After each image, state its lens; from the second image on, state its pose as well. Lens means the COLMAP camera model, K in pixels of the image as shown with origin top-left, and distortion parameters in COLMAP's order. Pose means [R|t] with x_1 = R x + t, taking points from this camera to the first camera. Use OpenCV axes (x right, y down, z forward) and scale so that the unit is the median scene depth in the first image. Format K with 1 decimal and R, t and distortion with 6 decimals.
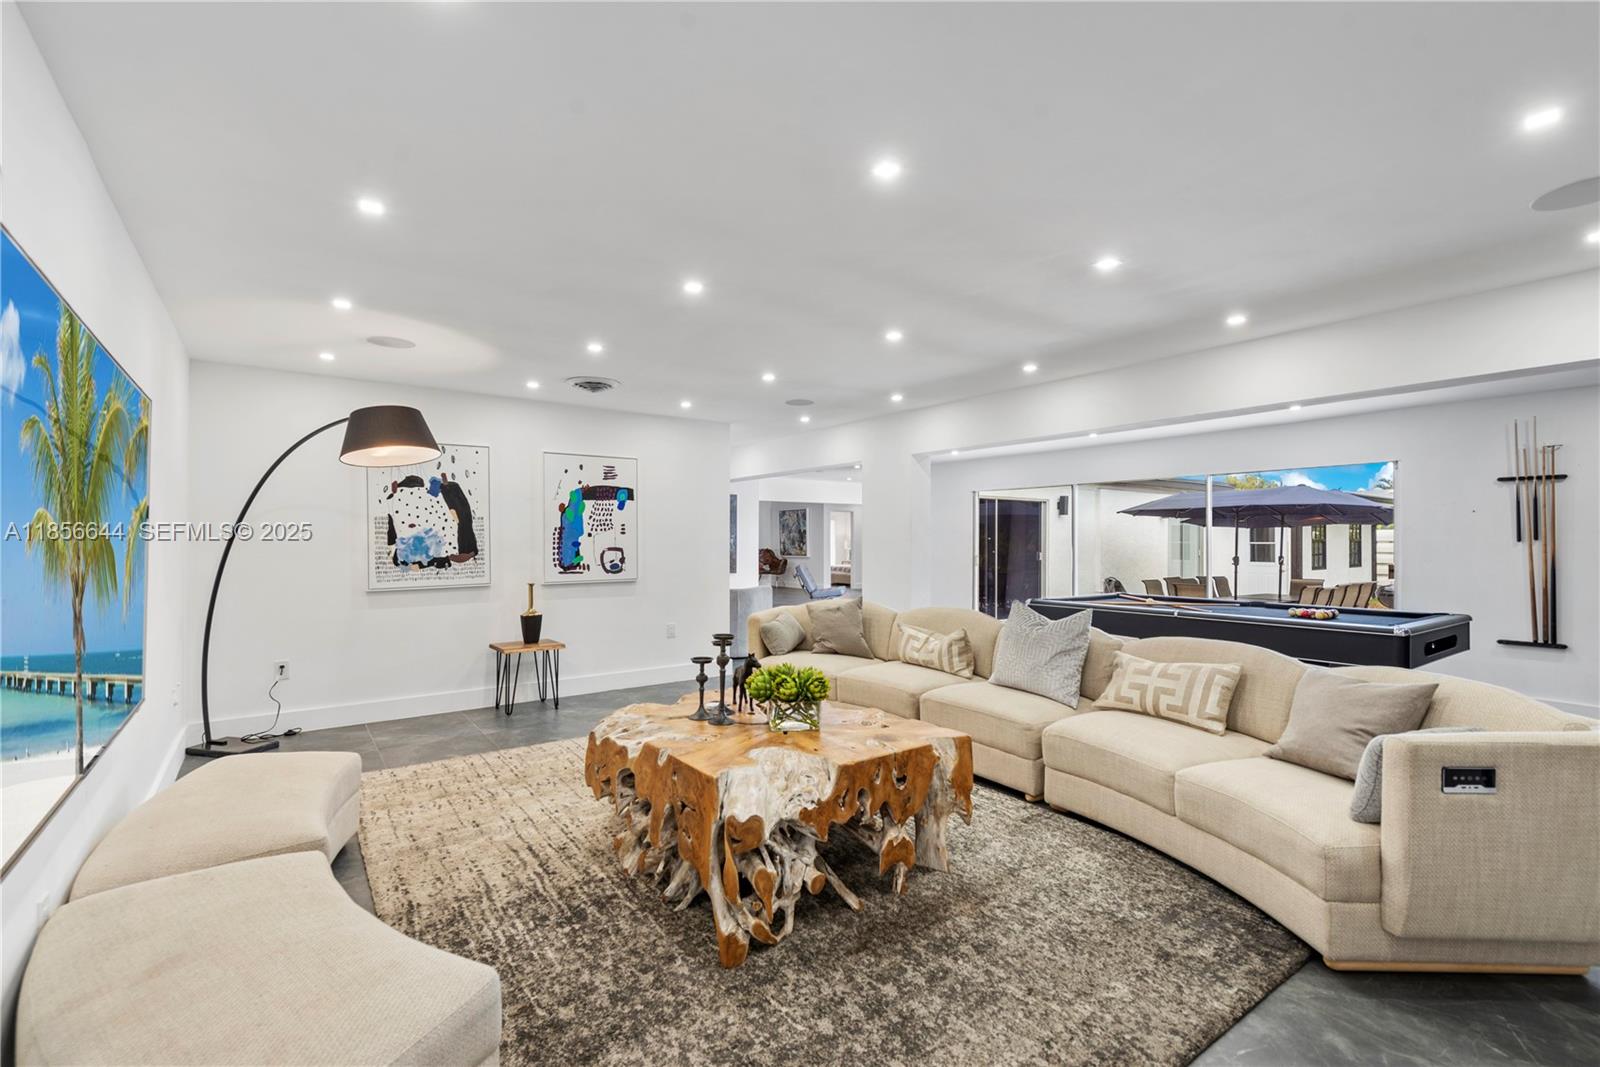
lens RADIAL K [[714.6, 0, 800.0], [0, 714.6, 533.5], [0, 0, 1]] dist [0.001620, 0.000249]
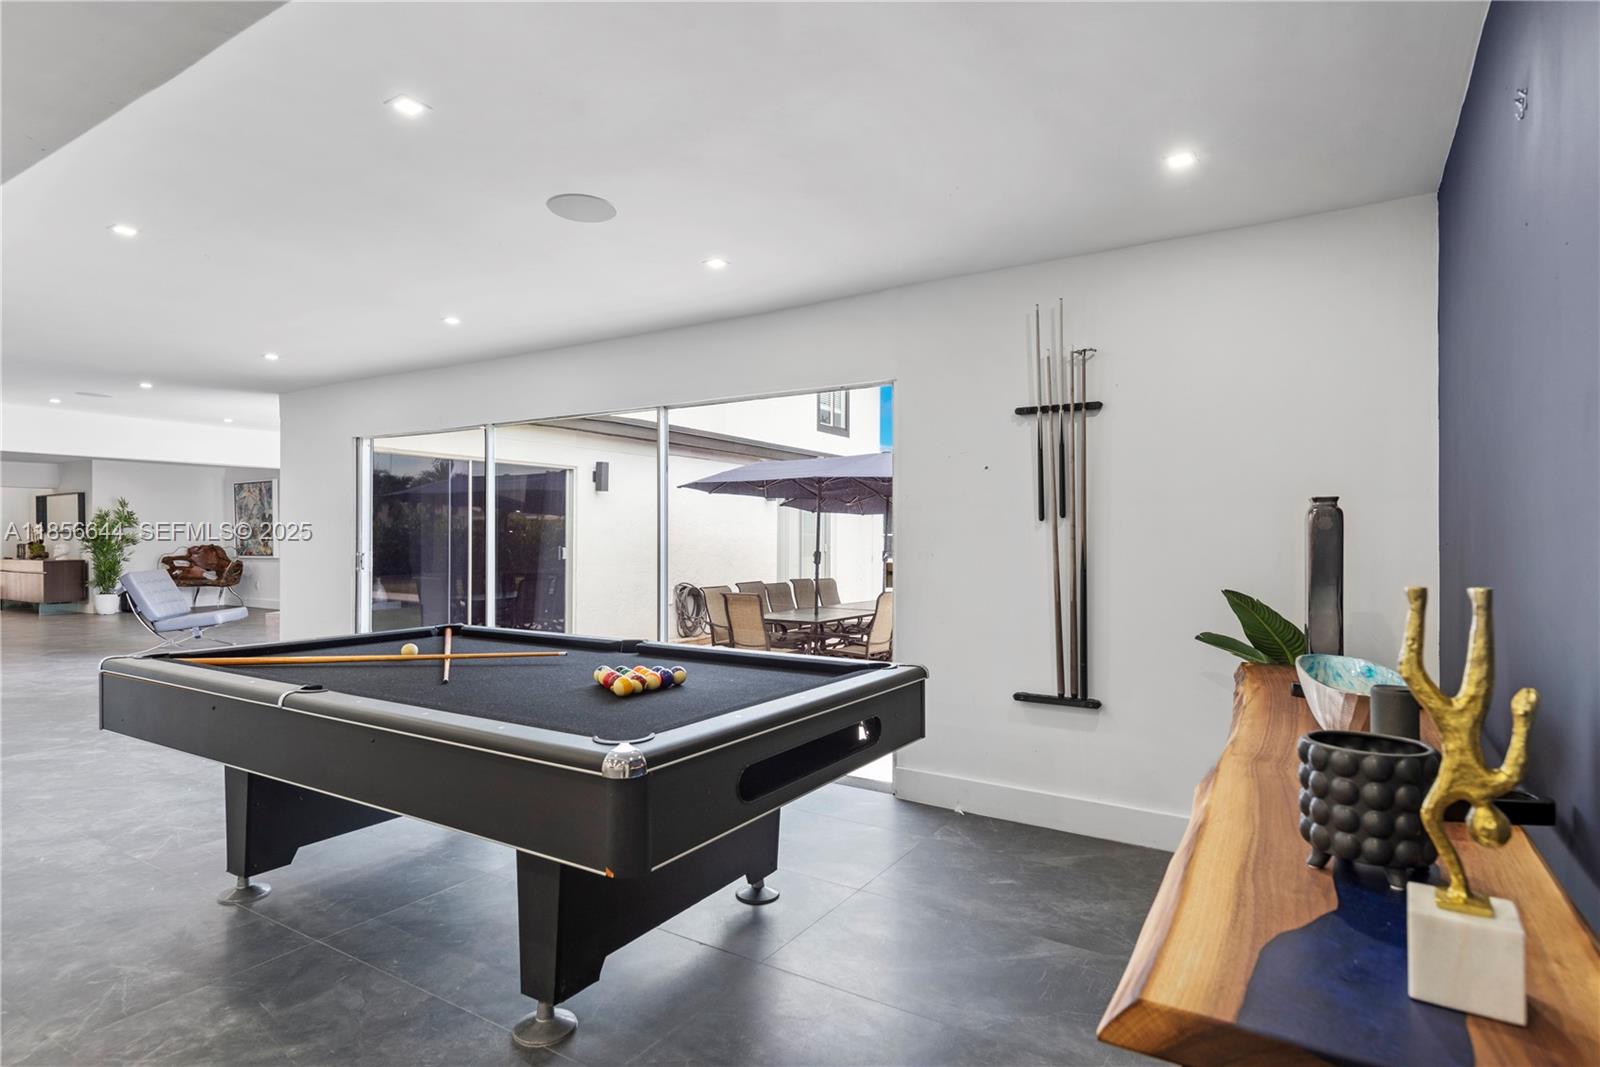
lens RADIAL K [[868.6, 0, 800.0], [0, 868.6, 533.5], [0, 0, 1]] dist [0.003229, 0.000186]
pose [[0.929733, -0.001534, 0.368231, 0.575231], [-0.001741, 0.999962, 0.008560, 0.015968], [-0.368230, -0.008600, 0.929695, 0.431632]]
